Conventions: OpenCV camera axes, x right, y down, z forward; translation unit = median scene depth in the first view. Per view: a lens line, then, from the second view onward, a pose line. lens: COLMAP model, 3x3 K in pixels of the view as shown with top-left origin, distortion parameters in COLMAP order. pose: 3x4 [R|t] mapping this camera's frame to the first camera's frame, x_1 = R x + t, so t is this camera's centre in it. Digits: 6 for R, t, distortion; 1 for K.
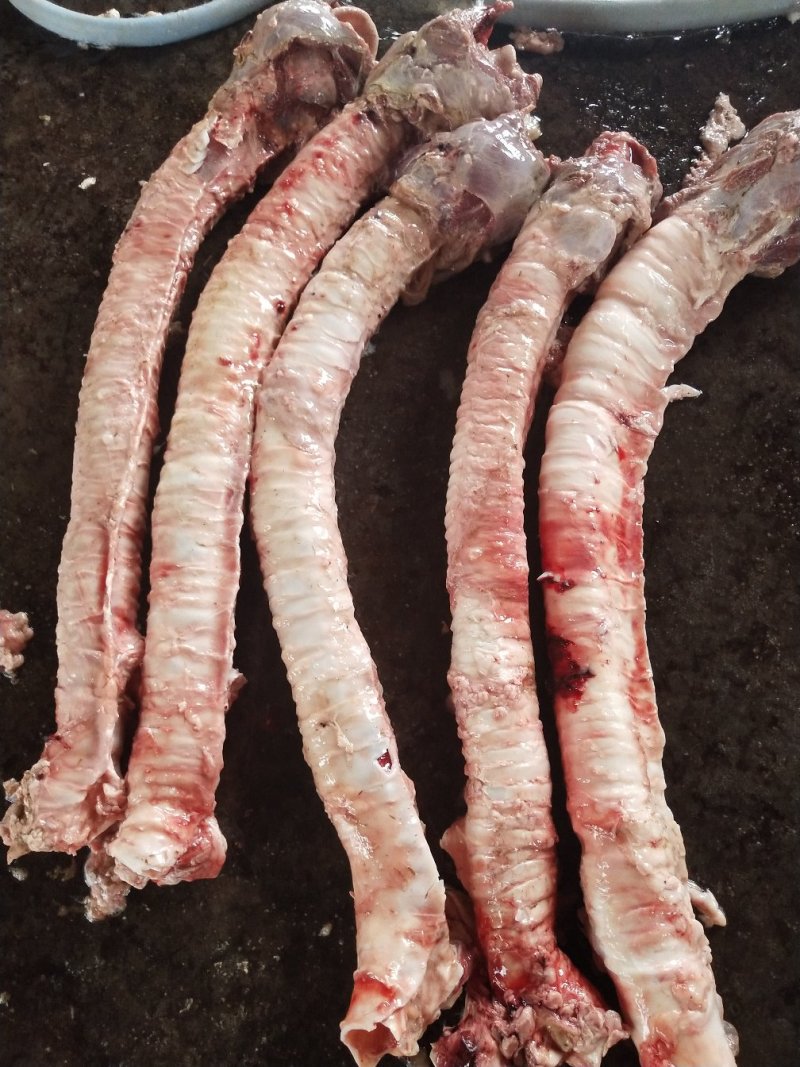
lens RADIAL K [[858.0, 0, 403.2], [0, 858.0, 540.2], [0, 0, 1]] dist [-0.045877, 0.080044]
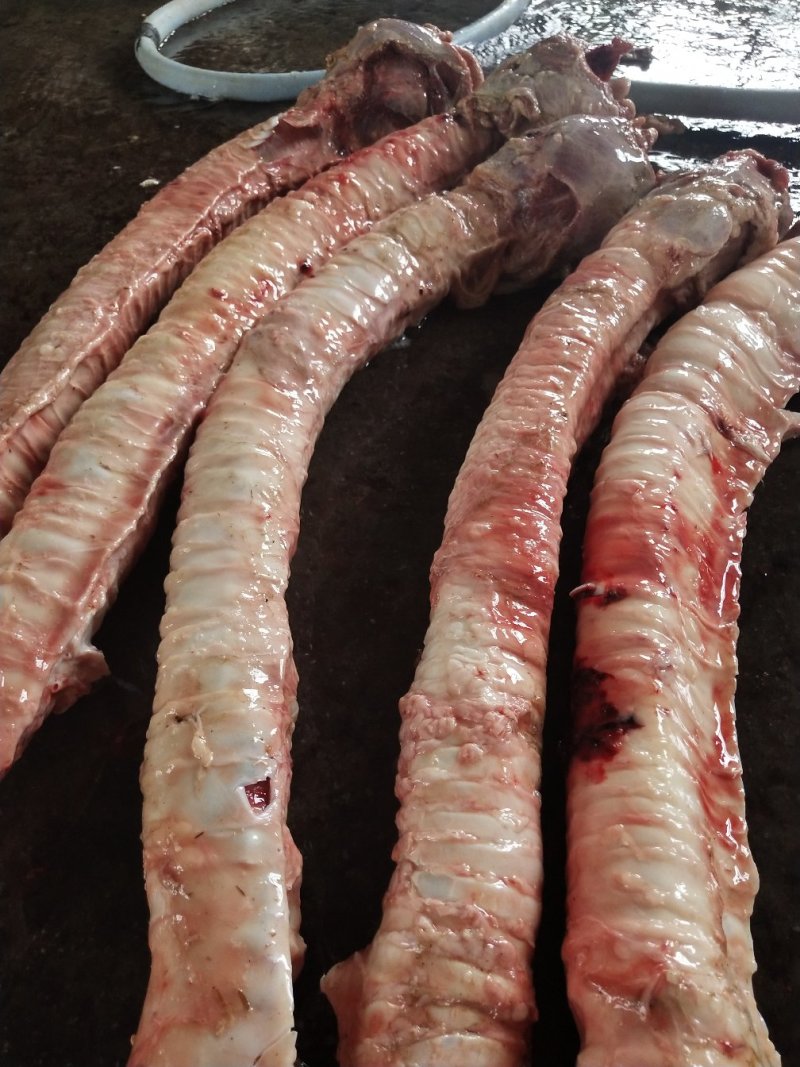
lens RADIAL K [[858.0, 0, 400.8], [0, 858.0, 530.8], [0, 0, 1]] dist [-0.045877, 0.080044]
pose [[0.977360, 0.166382, -0.130705, 0.103864], [-0.201121, 0.922406, -0.329724, 0.231653], [0.065703, 0.348546, 0.934986, 0.353595]]
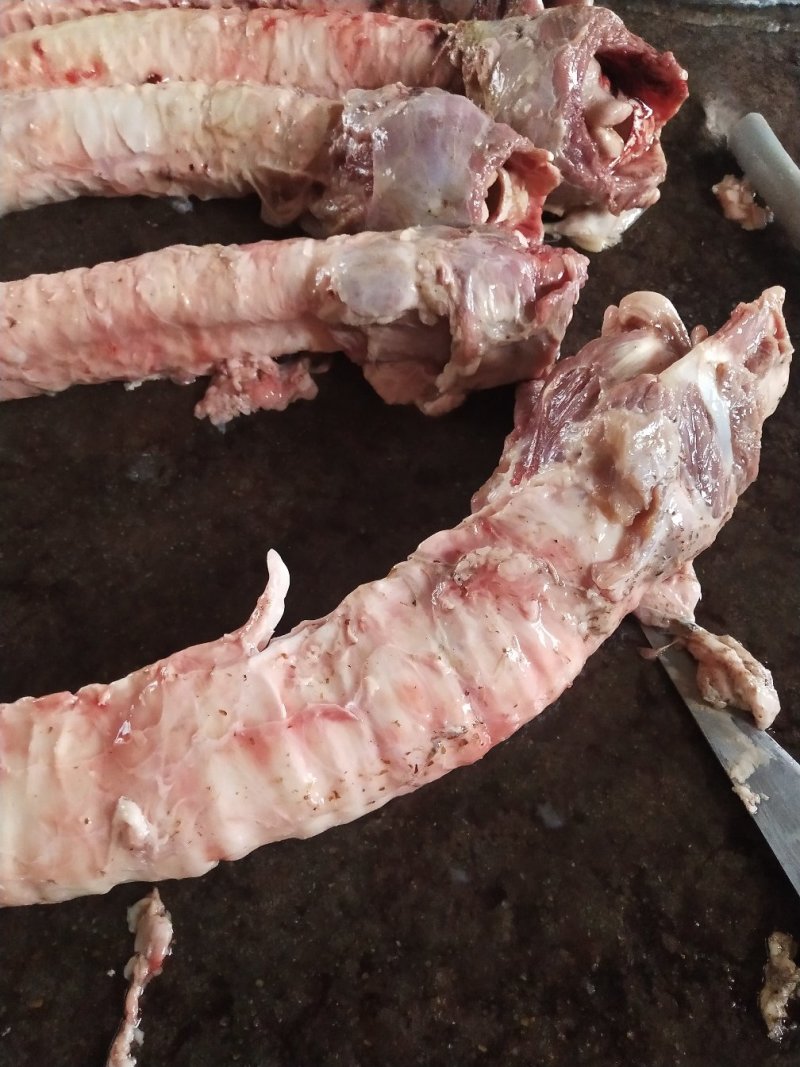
lens RADIAL K [[858.0, 0, 395.2], [0, 858.0, 535.5], [0, 0, 1]] dist [-0.045877, 0.080044]
pose [[0.464922, 0.807298, -0.363479, 0.646890], [-0.852950, 0.518470, 0.060537, -0.317086], [0.237324, 0.281885, 0.929633, 0.466707]]
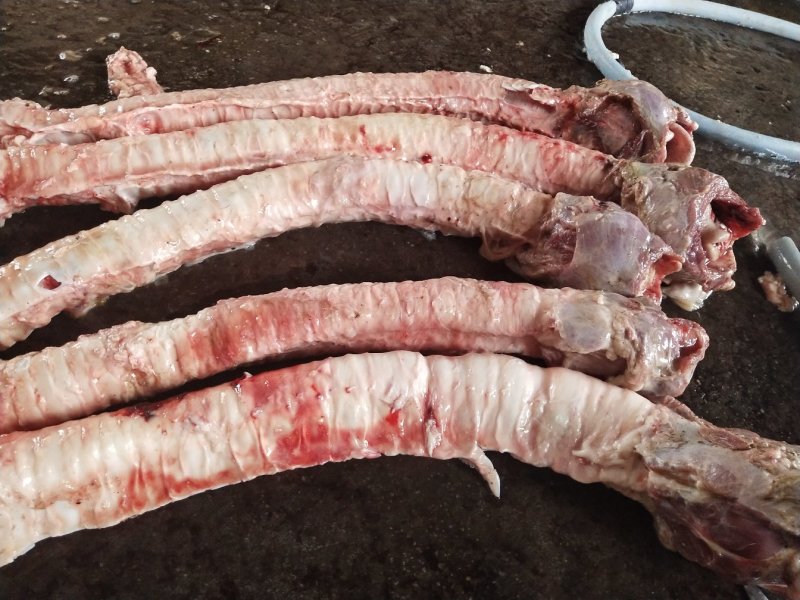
lens RADIAL K [[643.3, 0, 396.1], [0, 643.3, 296.9], [0, 0, 1]] dist [-0.045877, 0.080044]
pose [[0.334288, 0.809718, -0.482295, 0.511706], [-0.929229, 0.368647, -0.025150, -0.140265], [0.157432, 0.456570, 0.875648, 0.267888]]
